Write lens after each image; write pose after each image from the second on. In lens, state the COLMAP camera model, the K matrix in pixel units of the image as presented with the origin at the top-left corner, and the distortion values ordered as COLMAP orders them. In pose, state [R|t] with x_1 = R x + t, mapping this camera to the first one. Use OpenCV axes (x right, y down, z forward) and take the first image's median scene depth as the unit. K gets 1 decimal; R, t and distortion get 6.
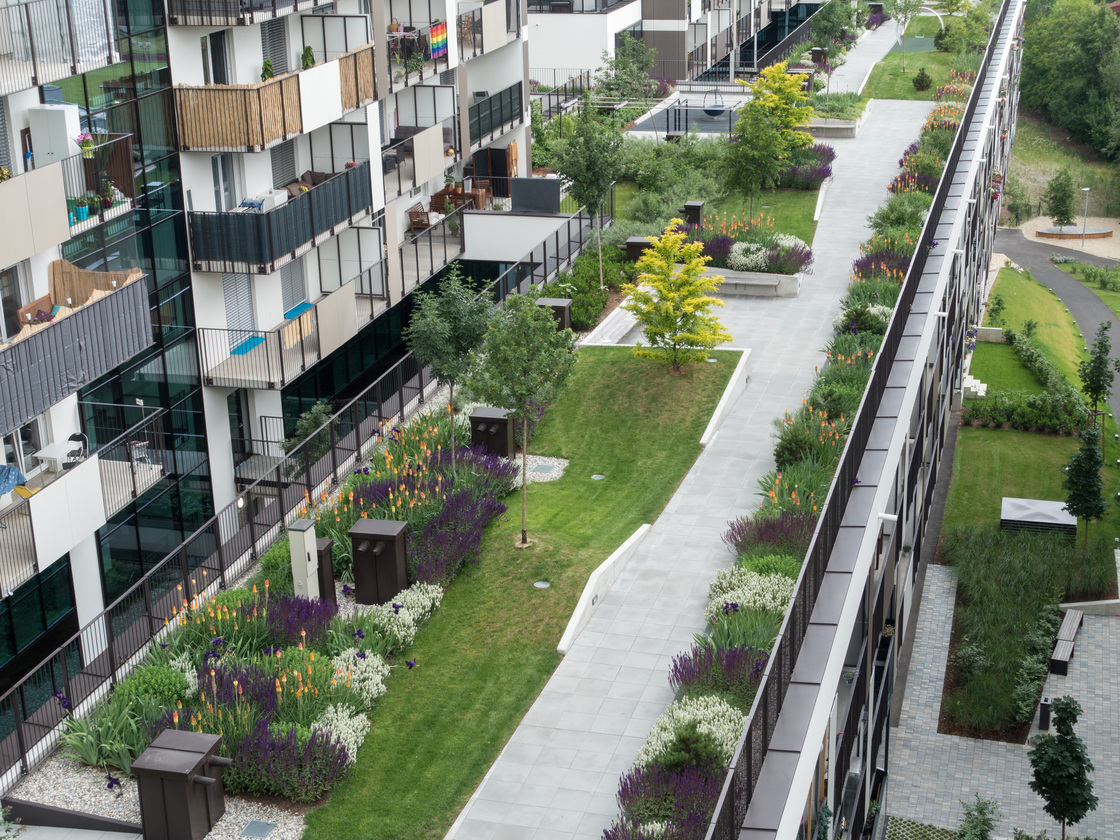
lens RADIAL K [[1666.8, 0, 560.4], [0, 1666.8, 419.8], [0, 0, 1]] dist [0.006725, 0.000000]
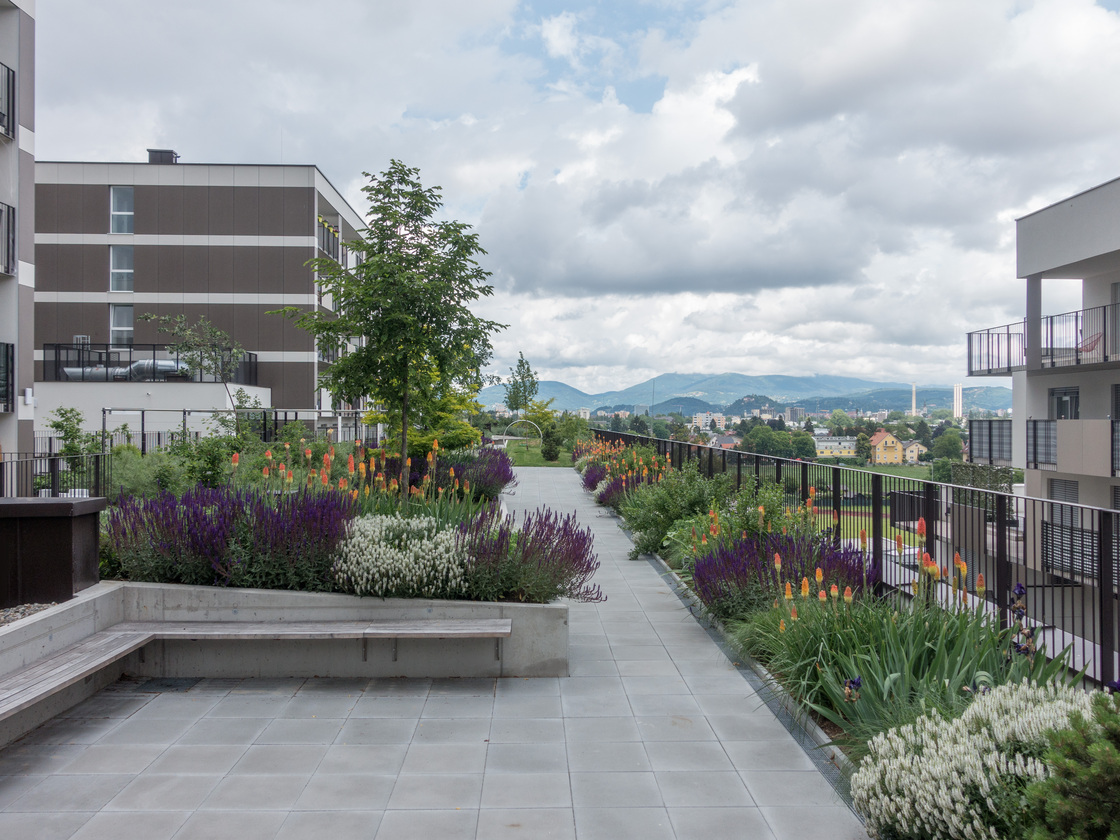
lens RADIAL K [[895.5, 0, 559.6], [0, 895.5, 420.0], [0, 0, 1]] dist [-0.002425, -0.000184]
pose [[0.951297, 0.026977, 0.307095, 0.088458], [0.081179, 0.939083, -0.333966, -0.062580], [-0.297397, 0.342630, 0.891156, 0.835689]]
